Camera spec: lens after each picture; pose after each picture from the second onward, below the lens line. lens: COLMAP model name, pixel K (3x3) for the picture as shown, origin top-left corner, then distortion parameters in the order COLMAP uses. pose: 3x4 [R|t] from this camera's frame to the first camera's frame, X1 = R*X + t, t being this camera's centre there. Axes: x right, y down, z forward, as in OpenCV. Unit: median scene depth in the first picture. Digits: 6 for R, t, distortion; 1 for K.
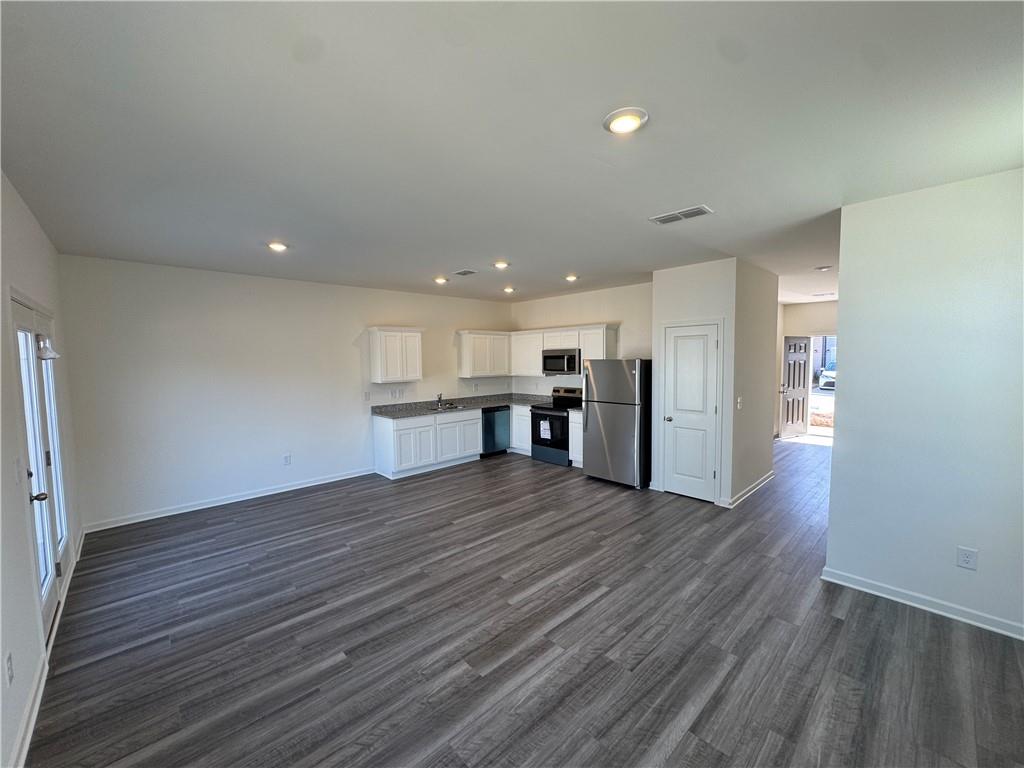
lens RADIAL K [[407.8, 0, 509.6], [0, 407.8, 385.4], [0, 0, 1]] dist [-0.000304, -0.000052]
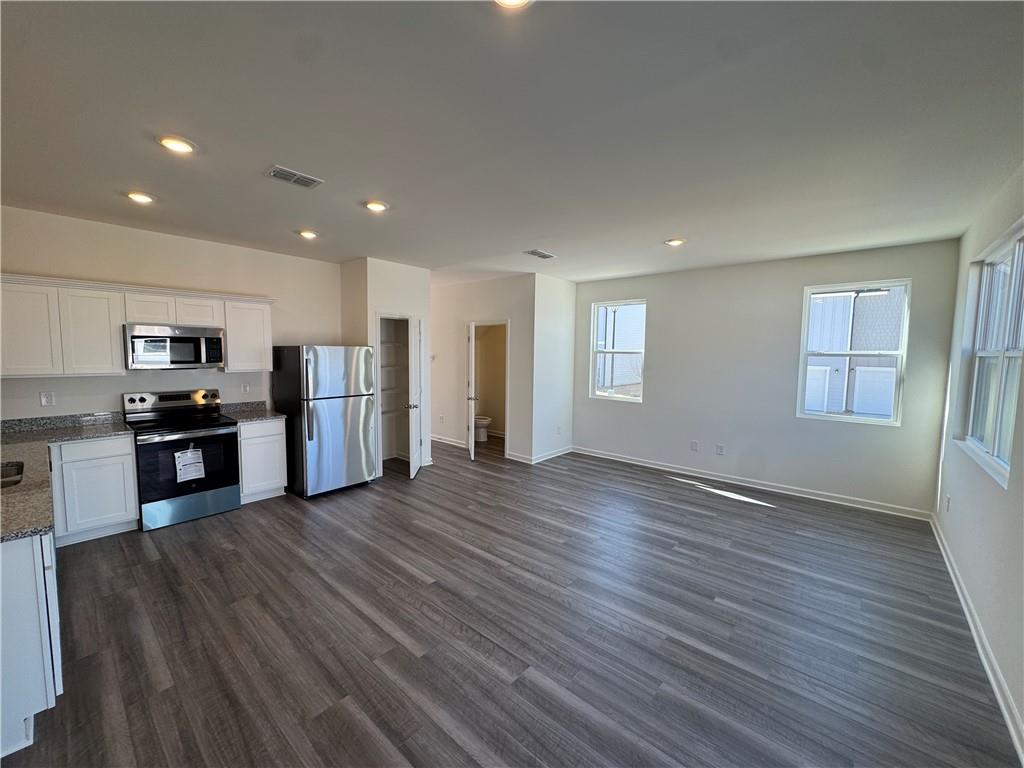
lens RADIAL K [[407.8, 0, 509.6], [0, 407.8, 385.4], [0, 0, 1]] dist [-0.000304, -0.000052]
pose [[-0.102393, -0.071268, 0.992188, -0.885126], [0.052945, 0.995626, 0.076979, -0.041450], [-0.993334, 0.060414, -0.098172, 1.008781]]
